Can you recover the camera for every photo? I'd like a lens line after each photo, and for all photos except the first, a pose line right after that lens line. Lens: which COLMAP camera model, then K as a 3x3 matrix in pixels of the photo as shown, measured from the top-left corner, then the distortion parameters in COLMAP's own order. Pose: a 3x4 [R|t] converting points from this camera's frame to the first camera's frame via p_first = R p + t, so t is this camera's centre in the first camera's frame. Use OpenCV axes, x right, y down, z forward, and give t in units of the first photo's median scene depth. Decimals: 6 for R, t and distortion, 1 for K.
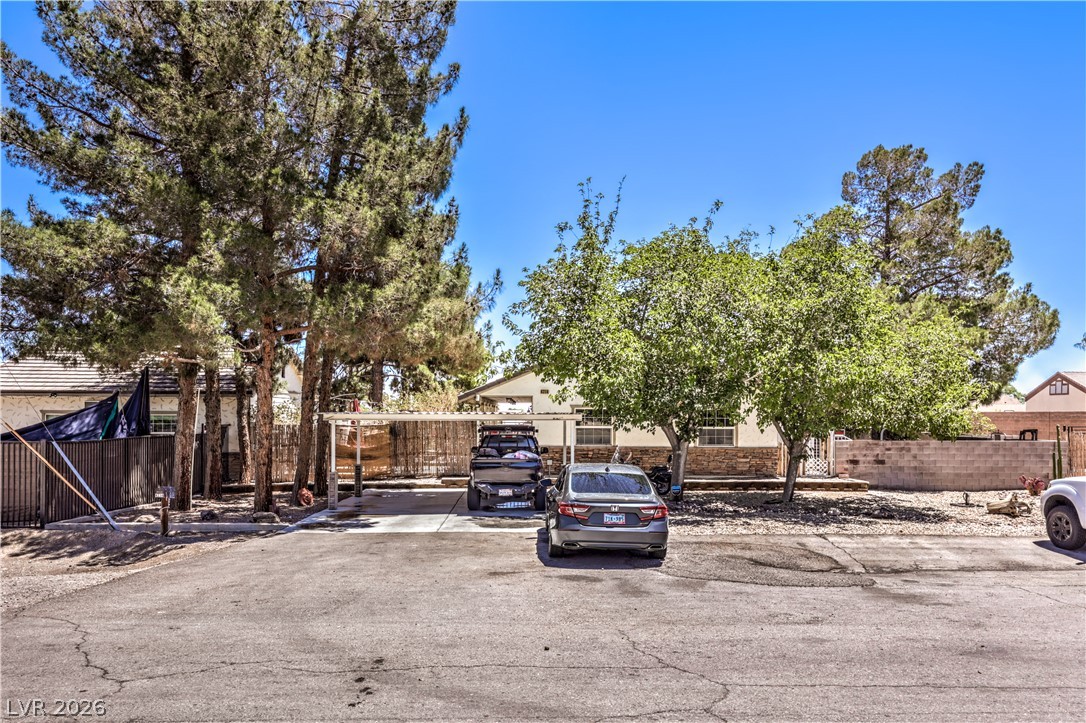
lens RADIAL K [[817.0, 0, 544.3], [0, 817.0, 366.5], [0, 0, 1]] dist [0.005803, 0.001265]
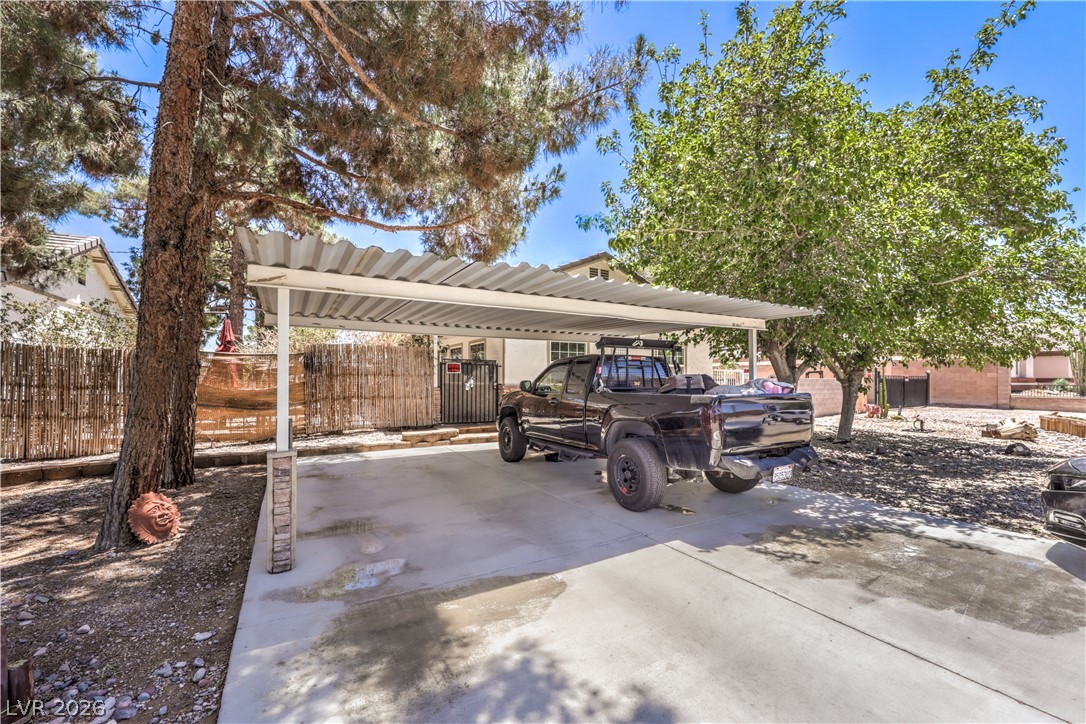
lens RADIAL K [[441.3, 0, 538.3], [0, 441.3, 366.0], [0, 0, 1]] dist [-0.003257, -0.000448]
pose [[0.880757, 0.013151, 0.473387, -0.191146], [-0.026846, 0.999393, 0.022184, 0.068107], [-0.472808, -0.032247, 0.880575, 0.606683]]
